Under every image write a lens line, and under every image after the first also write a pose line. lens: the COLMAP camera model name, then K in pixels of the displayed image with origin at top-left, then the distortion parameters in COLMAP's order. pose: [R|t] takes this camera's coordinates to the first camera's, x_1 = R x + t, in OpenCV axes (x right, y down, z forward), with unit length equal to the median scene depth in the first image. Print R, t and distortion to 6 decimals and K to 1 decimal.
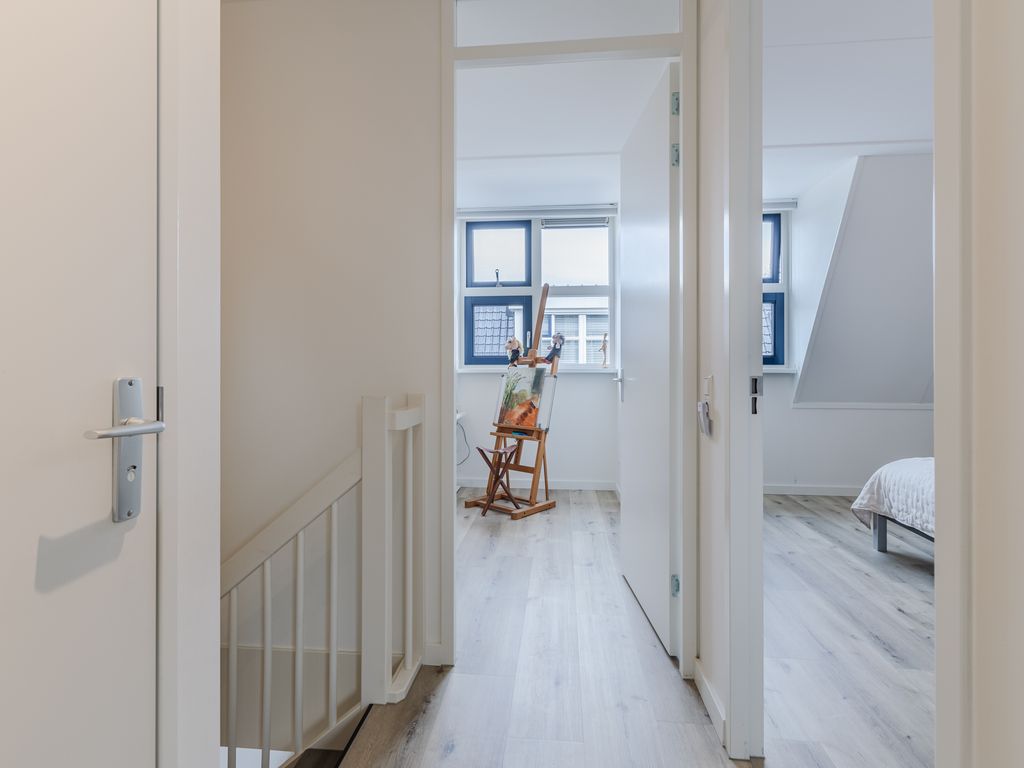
lens RADIAL K [[529.1, 0, 510.9], [0, 529.1, 376.5], [0, 0, 1]] dist [0.008809, -0.002653]
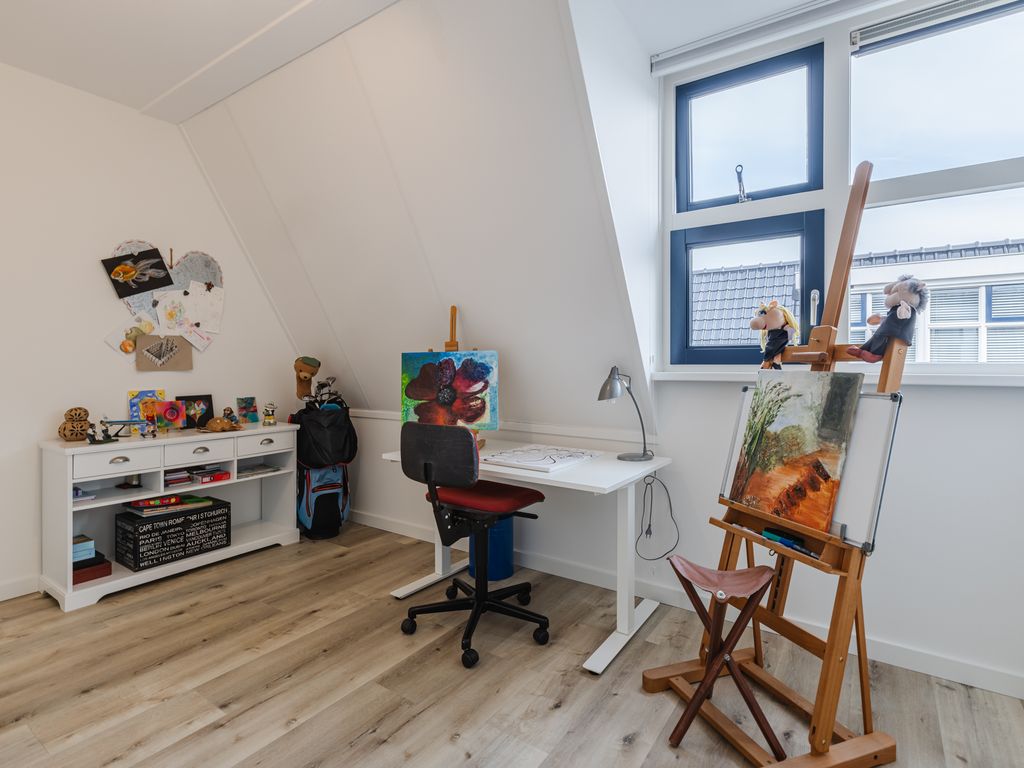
lens RADIAL K [[529.1, 0, 509.7], [0, 529.1, 364.4], [0, 0, 1]] dist [0.008809, -0.002653]
pose [[0.871882, 0.001896, -0.489712, 0.031056], [-0.012821, 0.999738, -0.018957, -0.011604], [0.489548, 0.022807, 0.871678, 0.535193]]
